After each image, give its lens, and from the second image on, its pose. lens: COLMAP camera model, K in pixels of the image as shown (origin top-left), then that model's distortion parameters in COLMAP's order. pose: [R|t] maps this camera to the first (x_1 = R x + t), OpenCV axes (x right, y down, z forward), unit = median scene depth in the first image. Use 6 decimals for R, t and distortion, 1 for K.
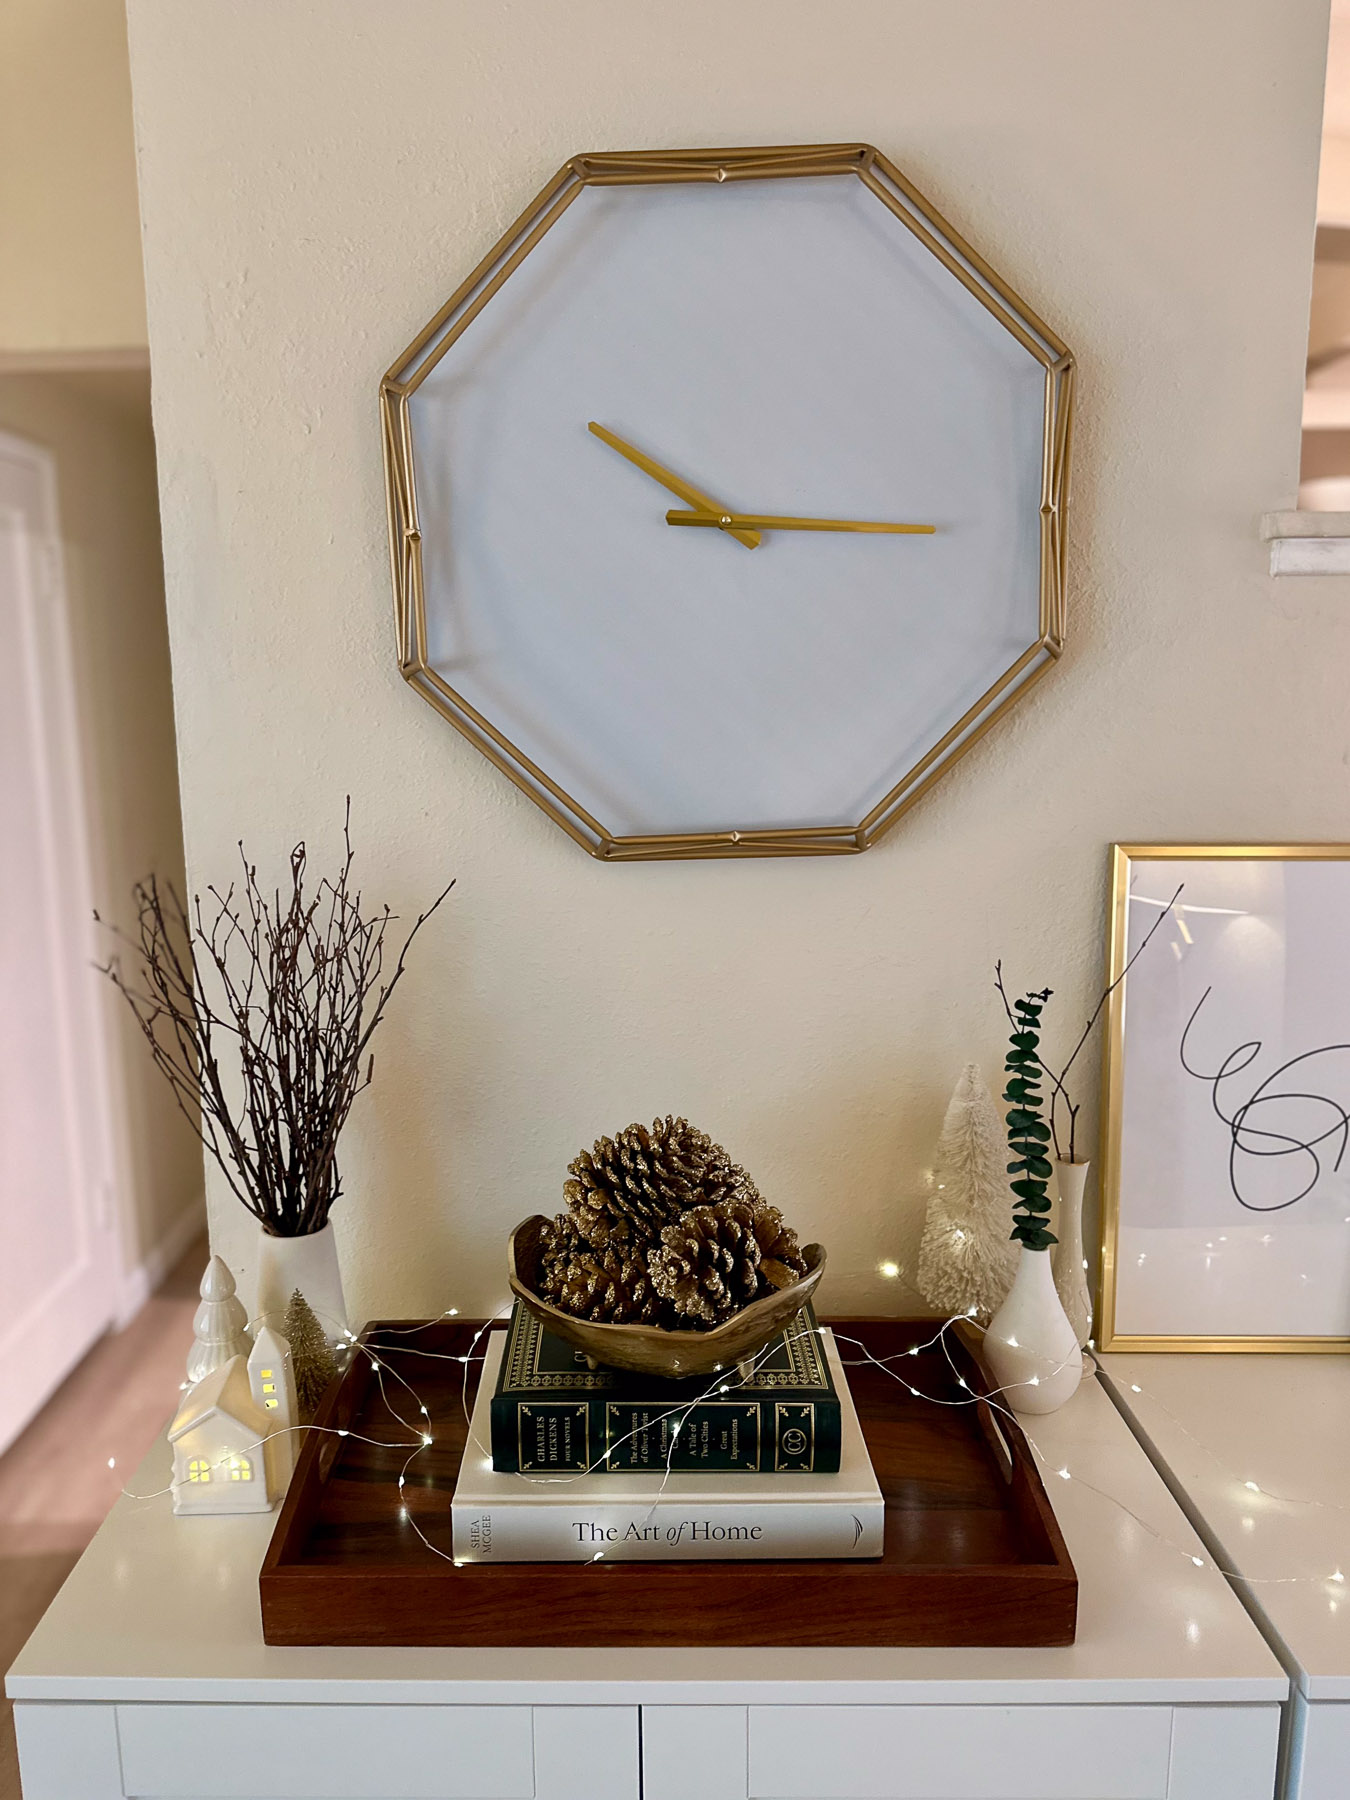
lens RADIAL K [[1272.4, 0, 682.4], [0, 1272.4, 903.8], [0, 0, 1]] dist [0.040212, -0.052796]
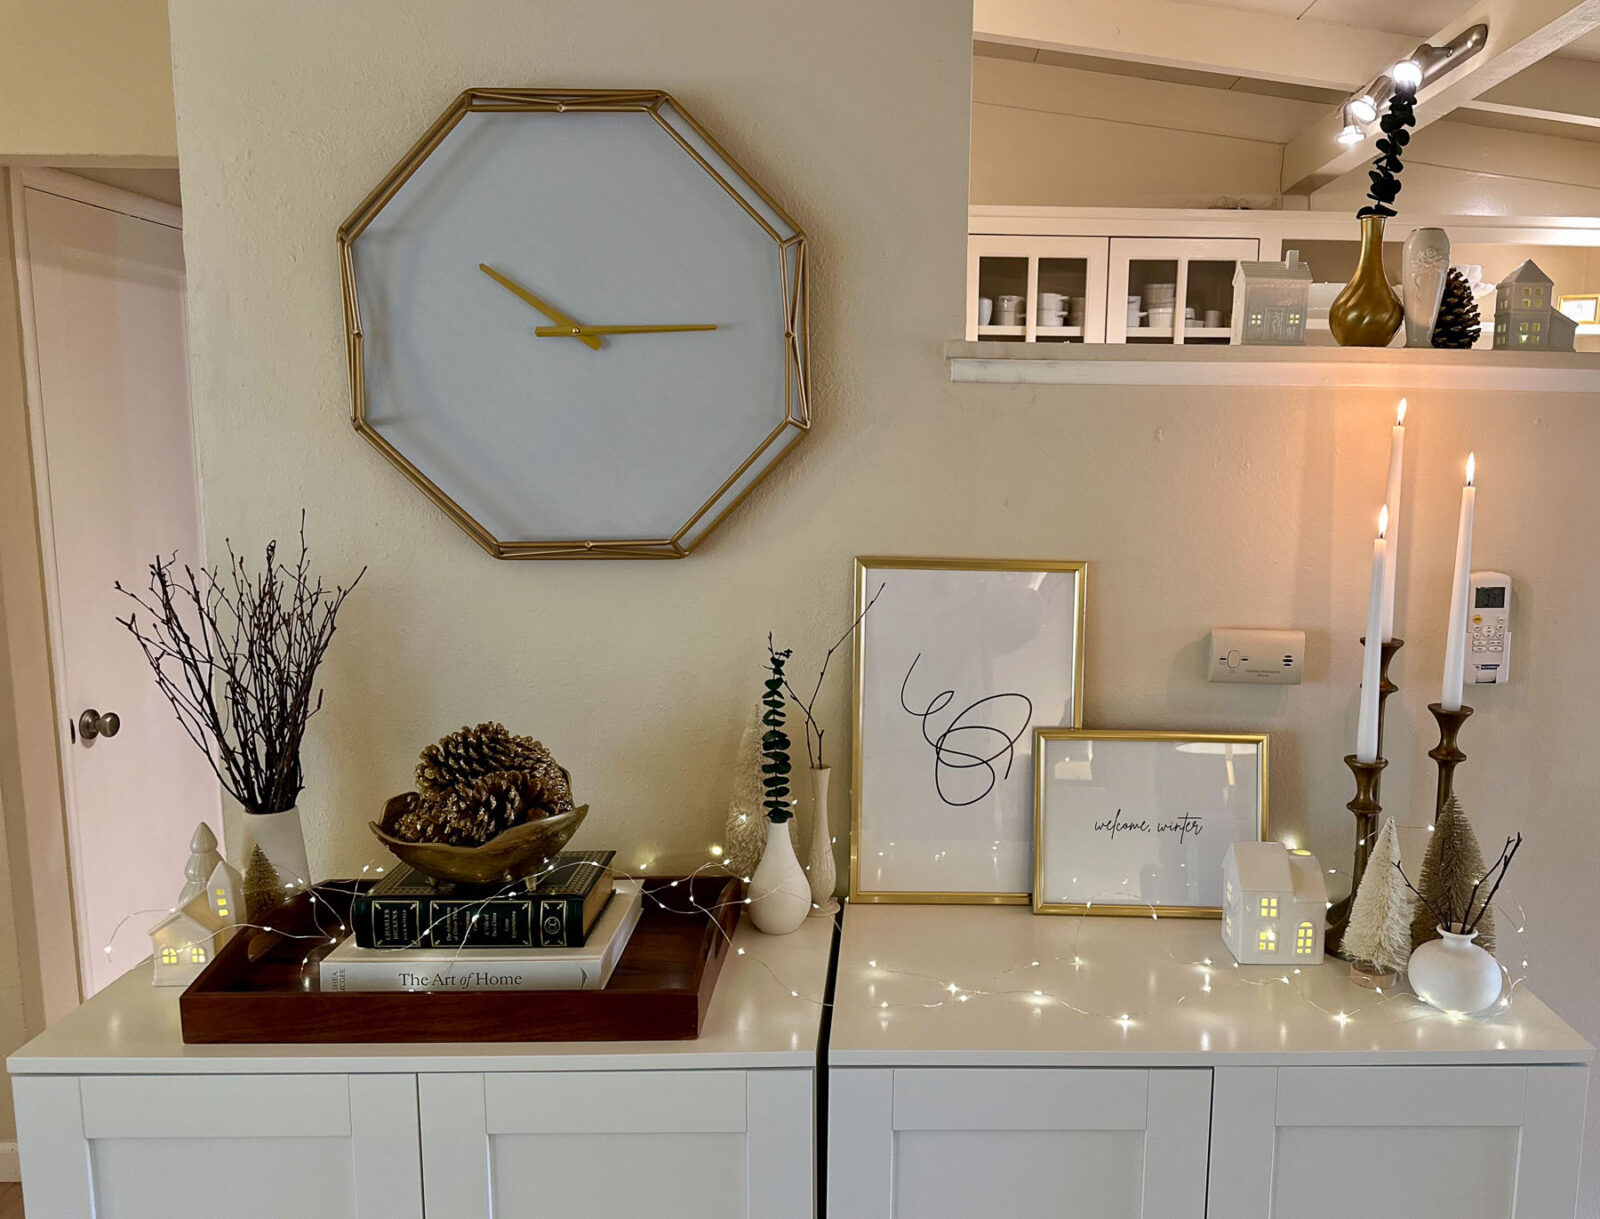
lens RADIAL K [[1047.1, 0, 801.9], [0, 1047.1, 592.5], [0, 0, 1]] dist [0.019167, -0.023845]
pose [[0.998076, 0.017250, 0.059560, 0.246254], [-0.016011, 0.999647, -0.021216, 0.028159], [-0.059905, 0.020221, 0.997999, -0.245511]]
